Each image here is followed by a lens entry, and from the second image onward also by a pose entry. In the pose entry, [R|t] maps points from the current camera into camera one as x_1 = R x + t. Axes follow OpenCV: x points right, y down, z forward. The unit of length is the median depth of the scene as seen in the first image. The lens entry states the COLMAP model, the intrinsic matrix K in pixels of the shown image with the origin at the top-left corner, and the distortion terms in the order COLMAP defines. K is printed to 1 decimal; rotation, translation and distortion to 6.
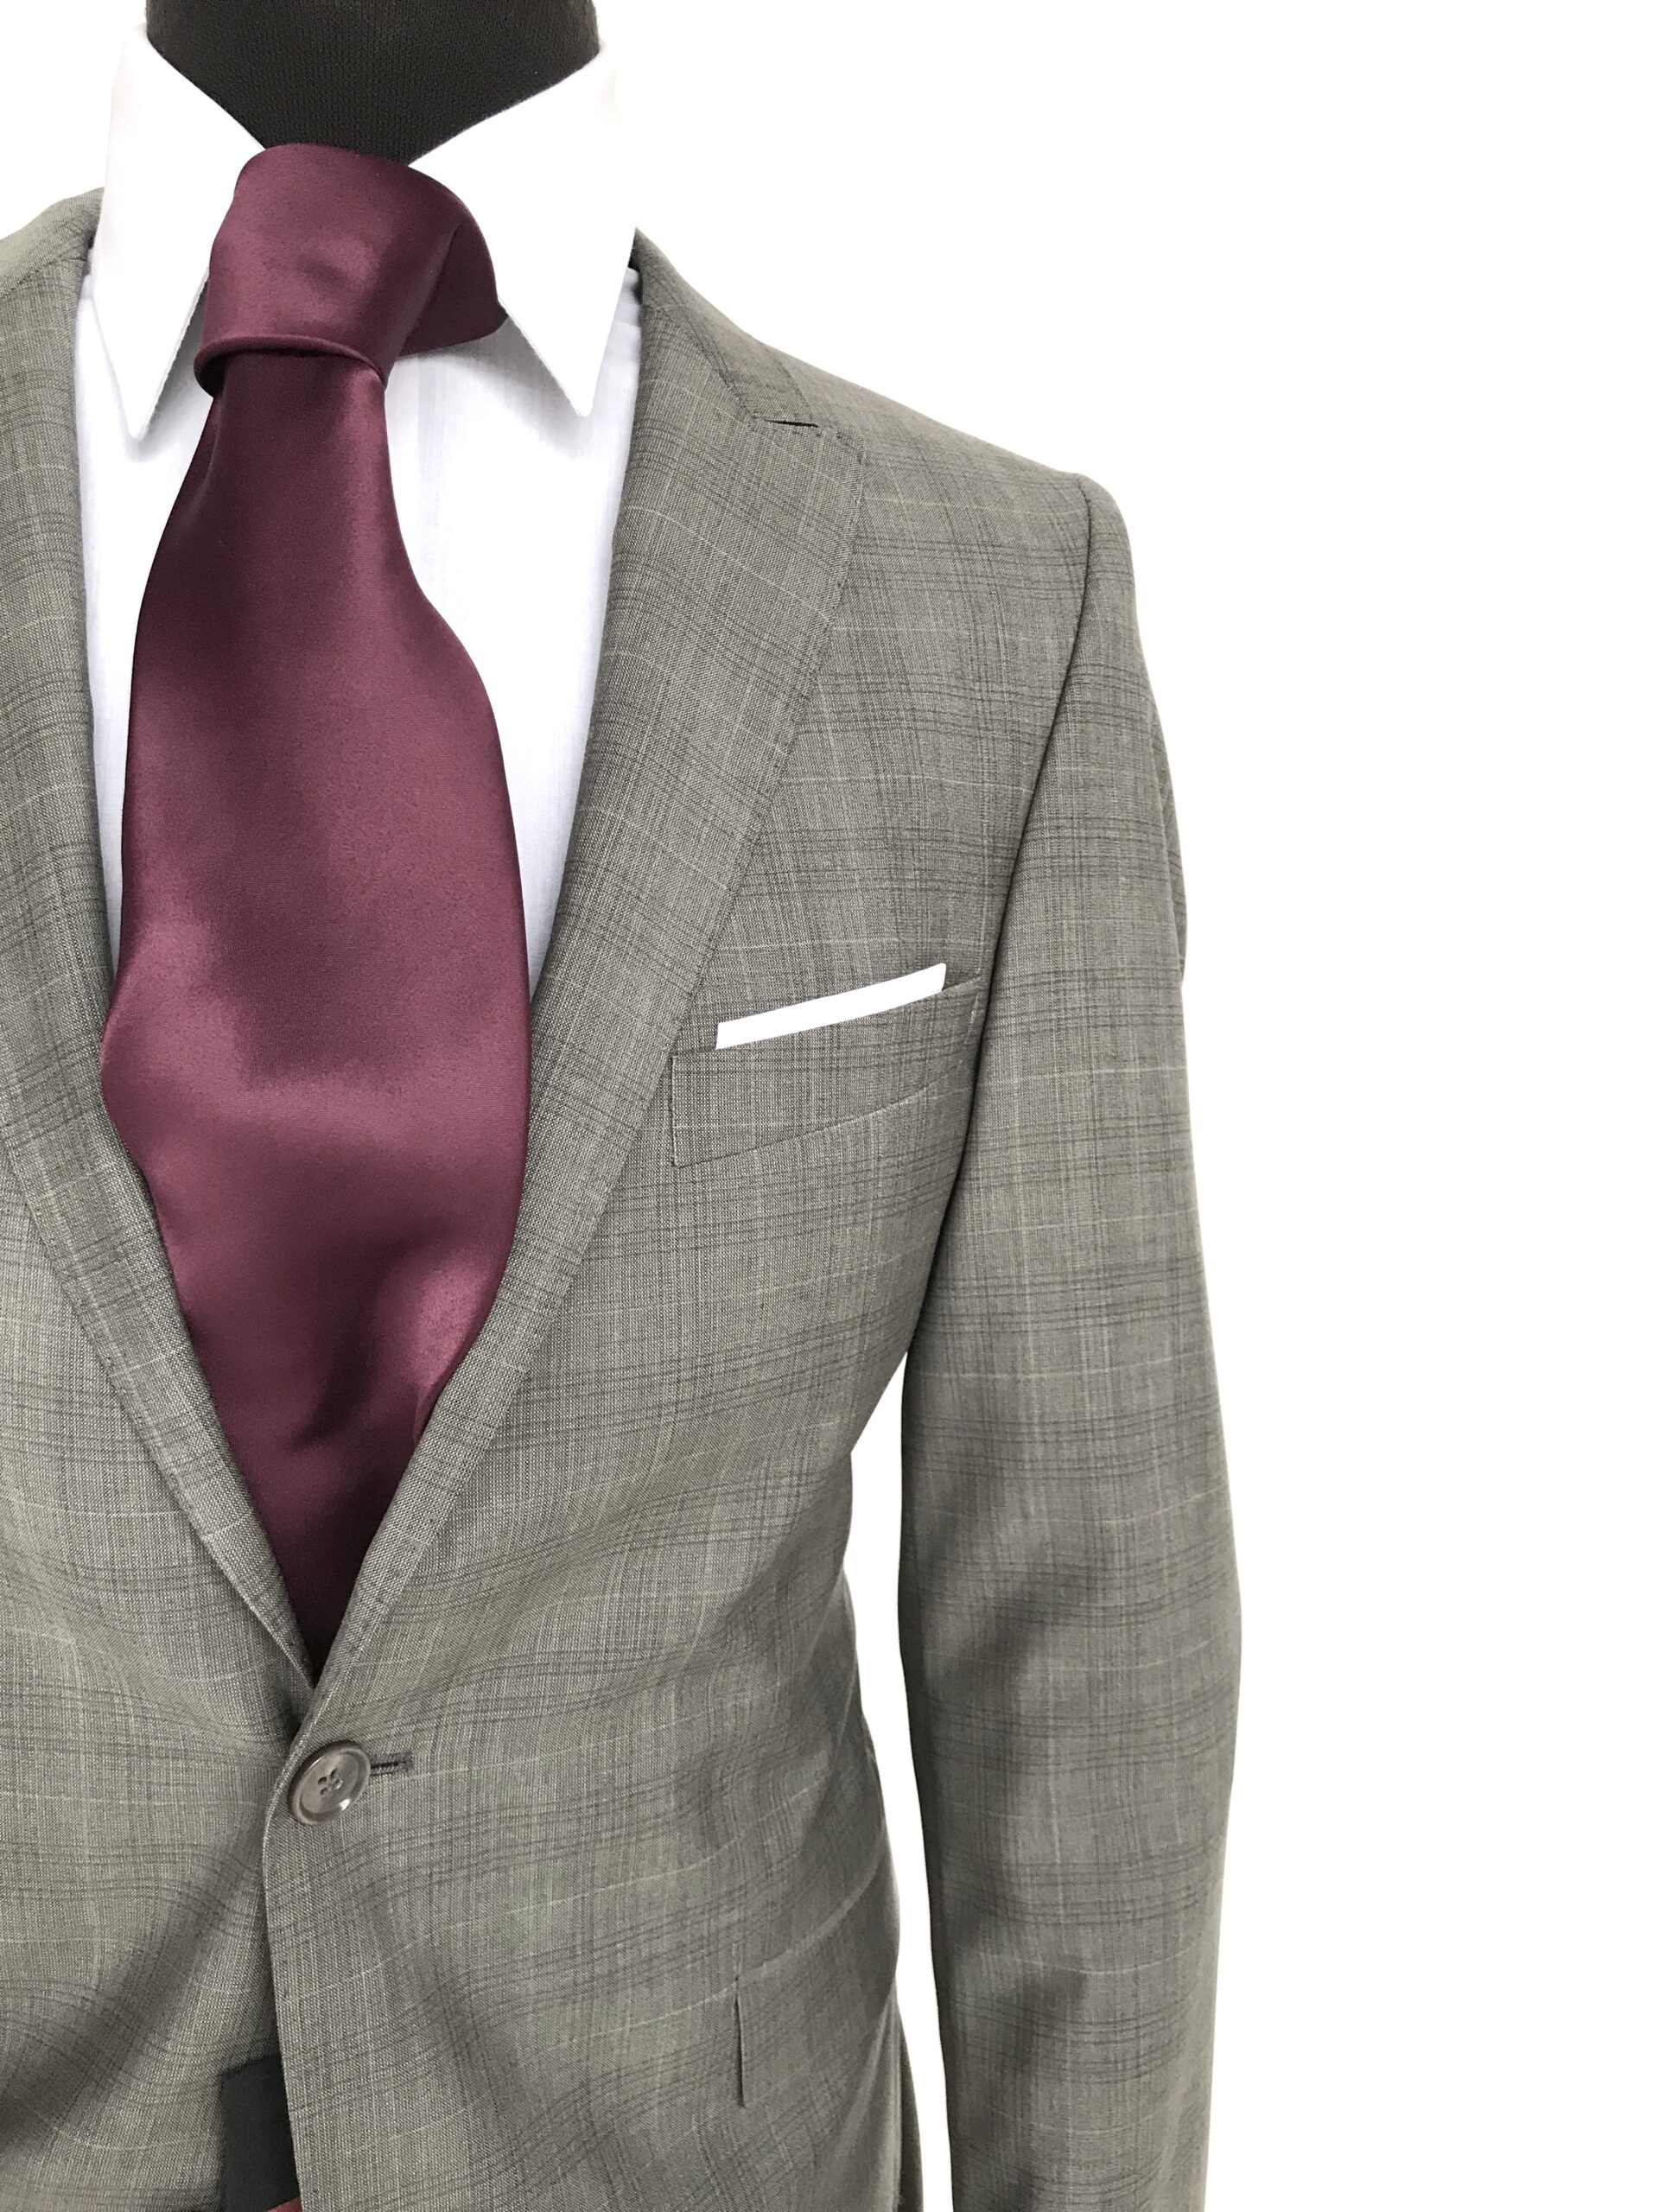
lens RADIAL K [[1802.7, 0, 806.7], [0, 1802.7, 1125.8], [0, 0, 1]] dist [0.025665, -0.023942]
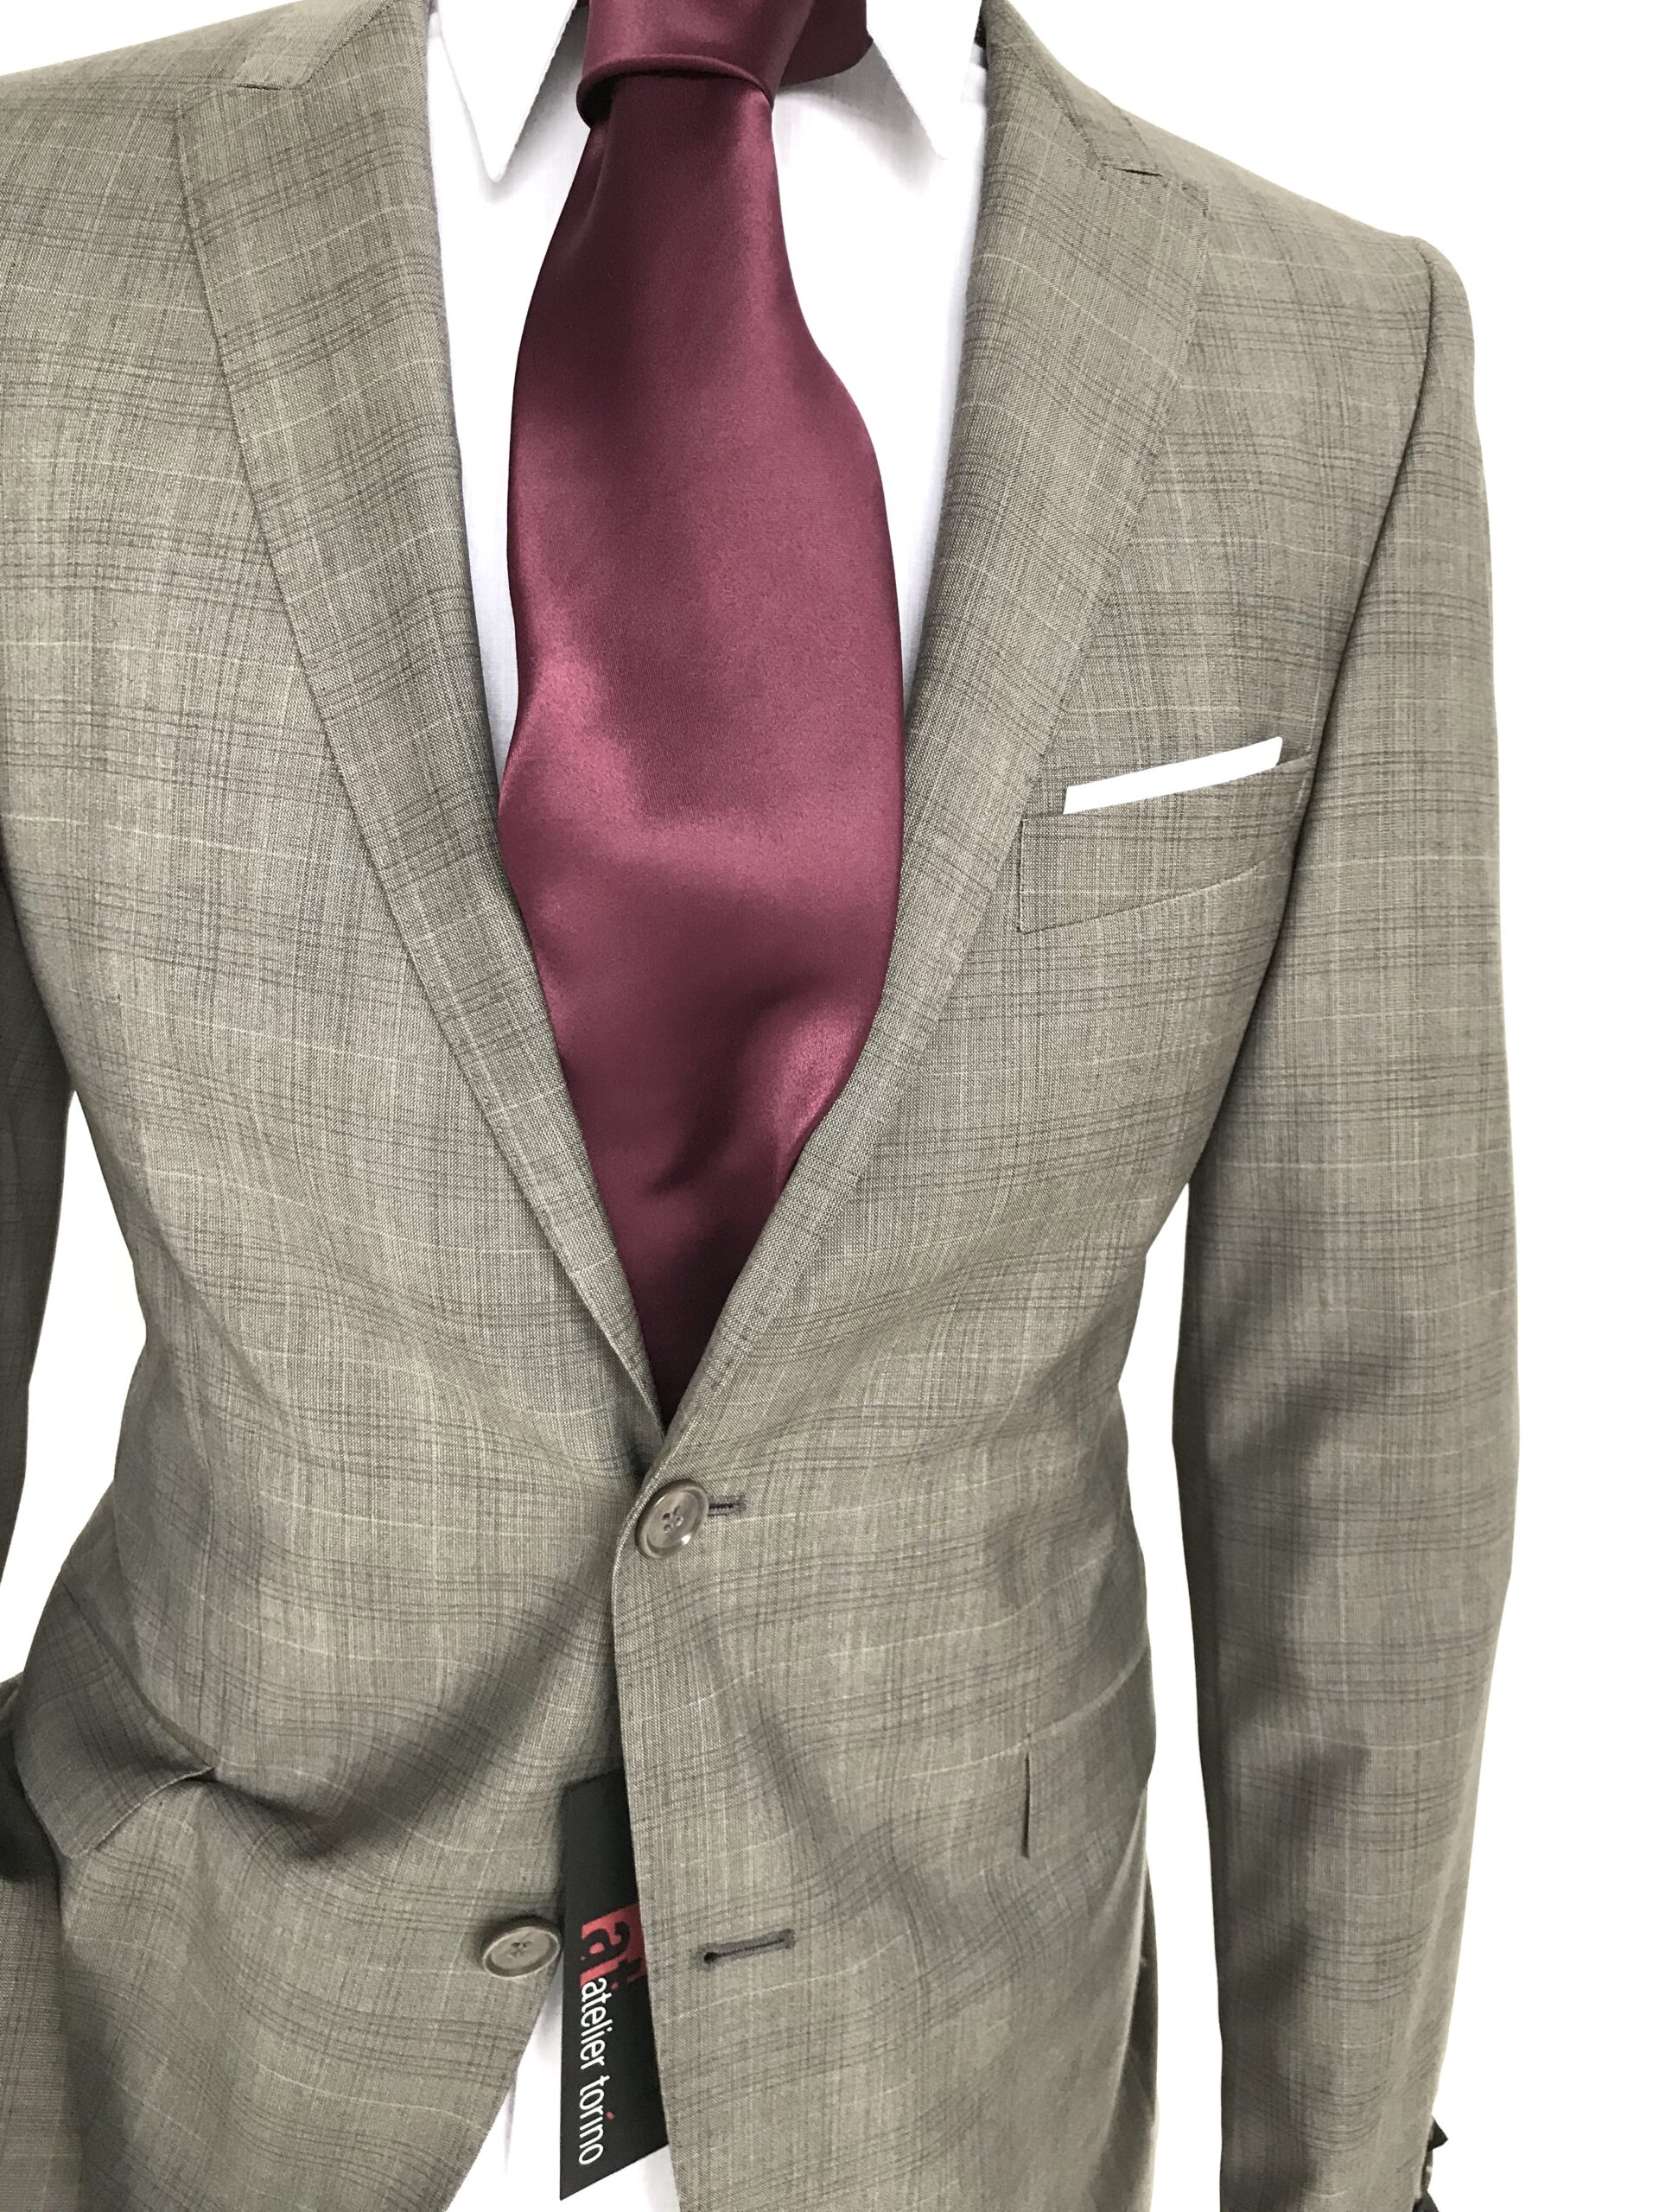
lens RADIAL K [[1802.7, 0, 835.6], [0, 1802.7, 1115.5], [0, 0, 1]] dist [0.025665, -0.023942]
pose [[0.998172, 0.025847, -0.054623, -0.113588], [-0.021917, 0.997210, 0.071359, 0.053300], [0.056315, -0.070031, 0.995954, -0.009473]]
